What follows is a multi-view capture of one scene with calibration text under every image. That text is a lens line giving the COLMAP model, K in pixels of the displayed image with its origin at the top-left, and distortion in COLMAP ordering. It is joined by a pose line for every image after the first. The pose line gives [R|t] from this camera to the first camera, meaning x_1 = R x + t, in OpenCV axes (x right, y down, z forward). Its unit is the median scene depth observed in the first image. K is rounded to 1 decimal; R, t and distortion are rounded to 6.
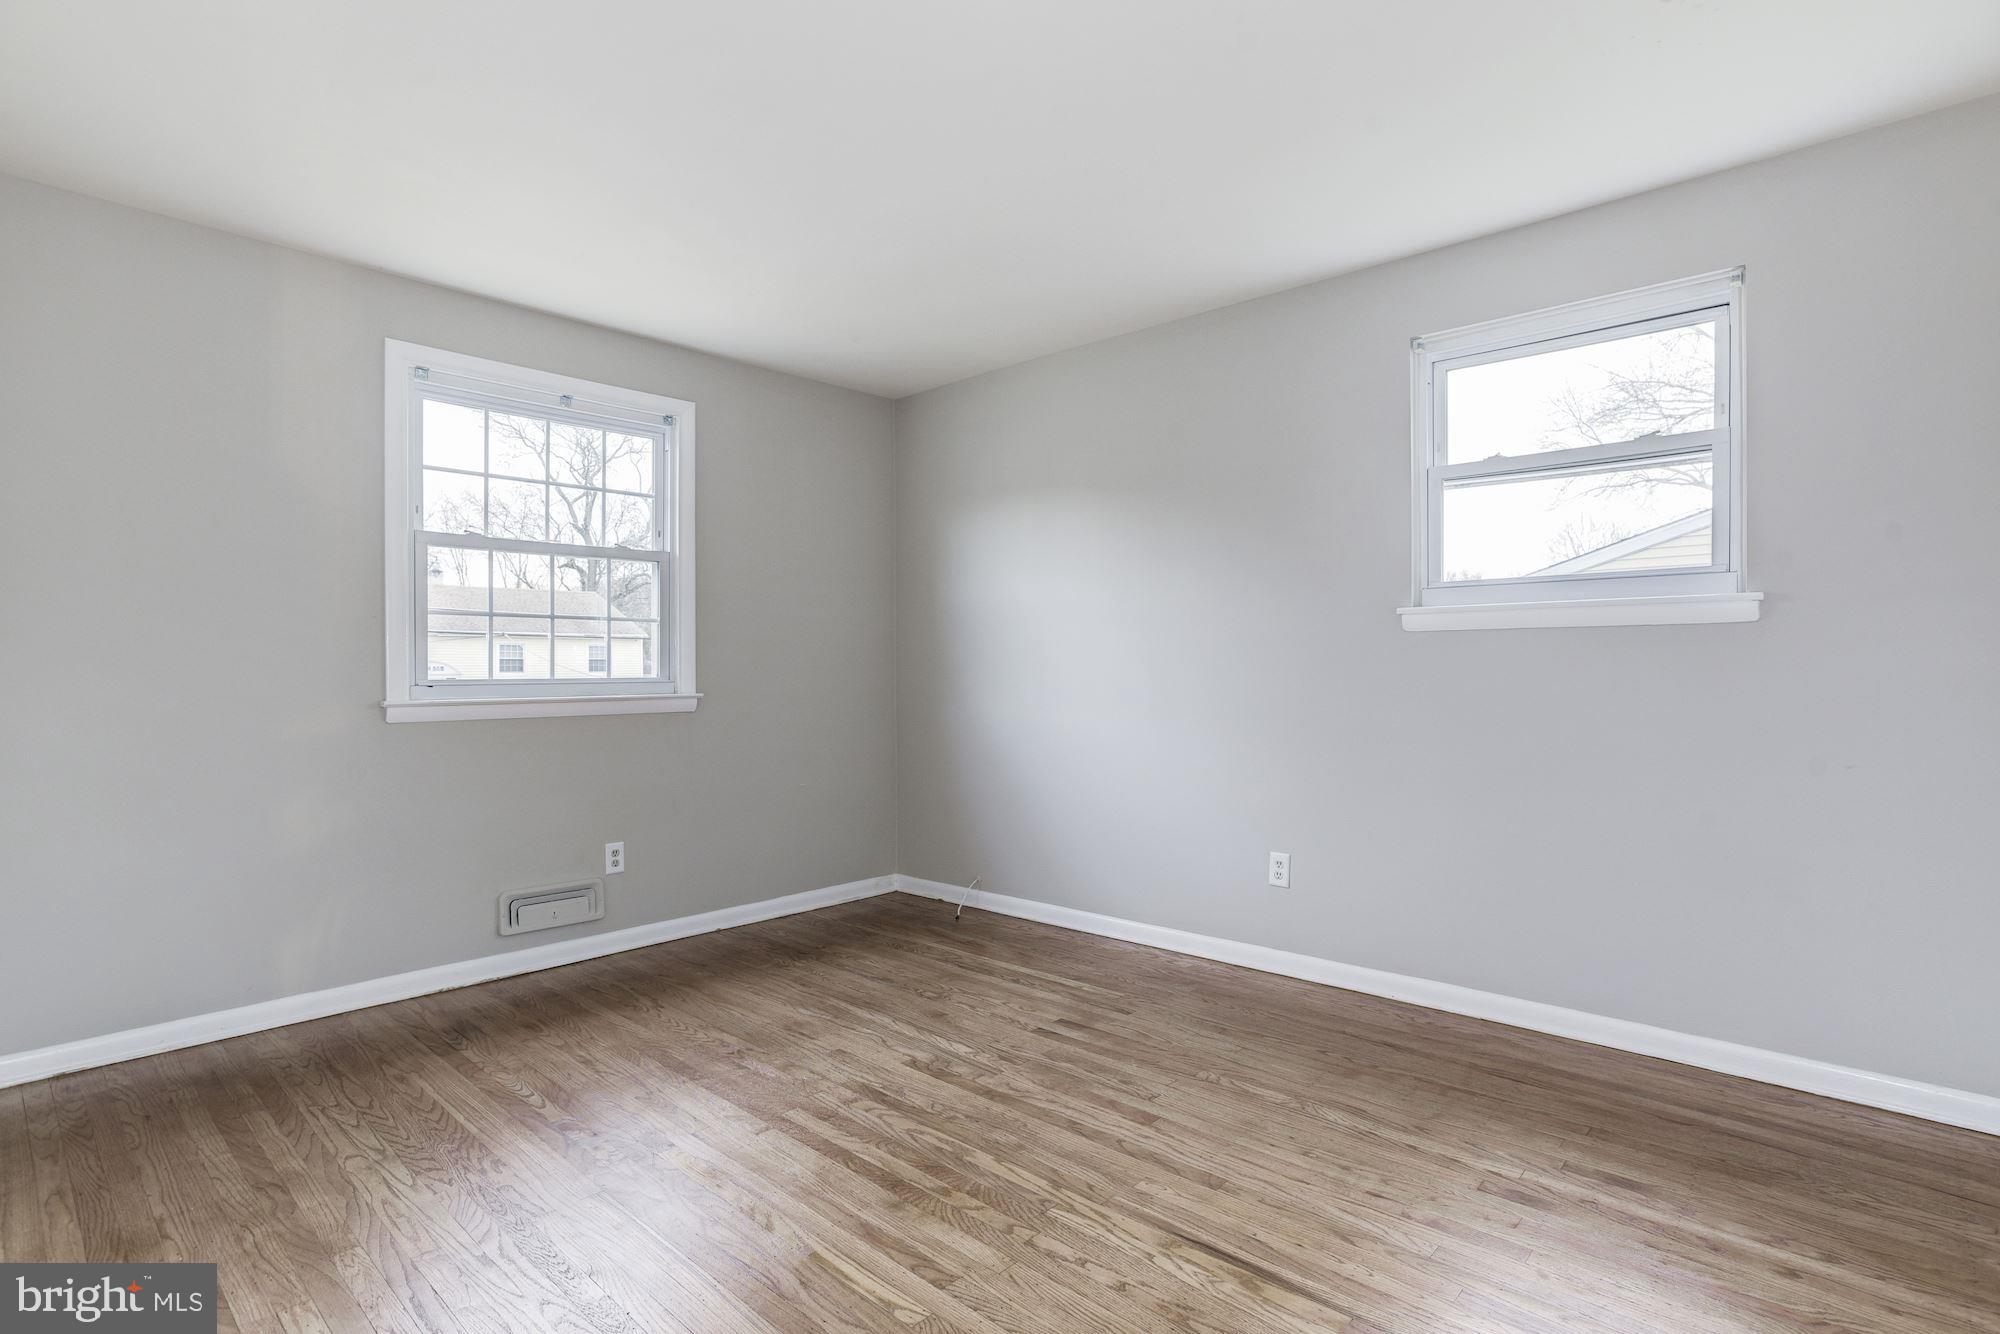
lens RADIAL K [[1007.4, 0, 993.0], [0, 1007.4, 665.7], [0, 0, 1]] dist [-0.064735, 0.034442]
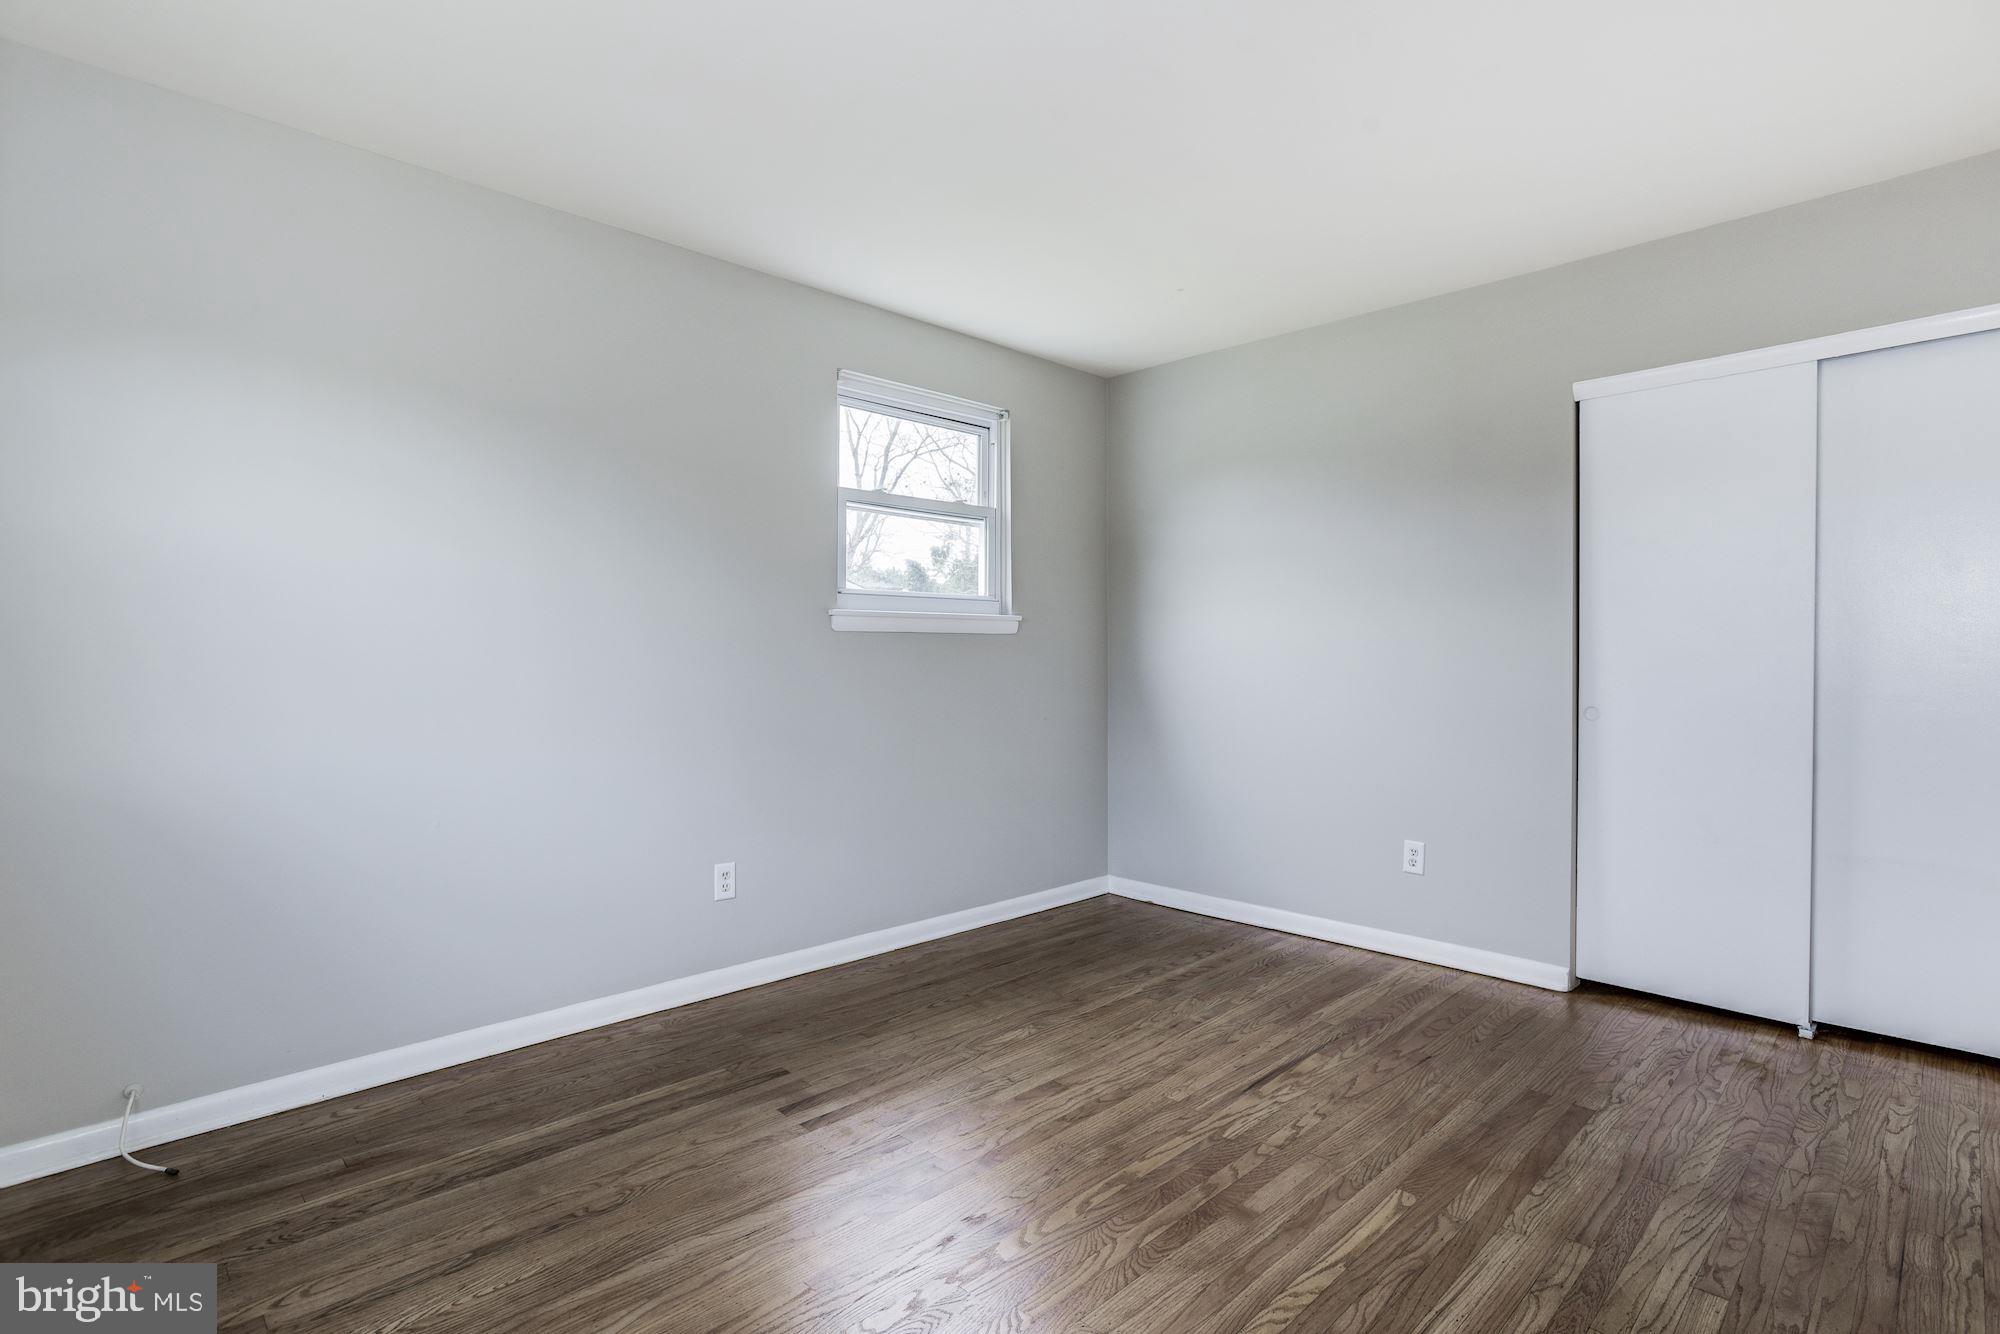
lens RADIAL K [[1007.4, 0, 993.0], [0, 1007.4, 665.7], [0, 0, 1]] dist [-0.064735, 0.034442]
pose [[0.022725, -0.005888, 0.999724, -0.837575], [0.005618, 0.999968, 0.005761, -0.002544], [-0.999726, 0.005486, 0.022757, 0.951414]]
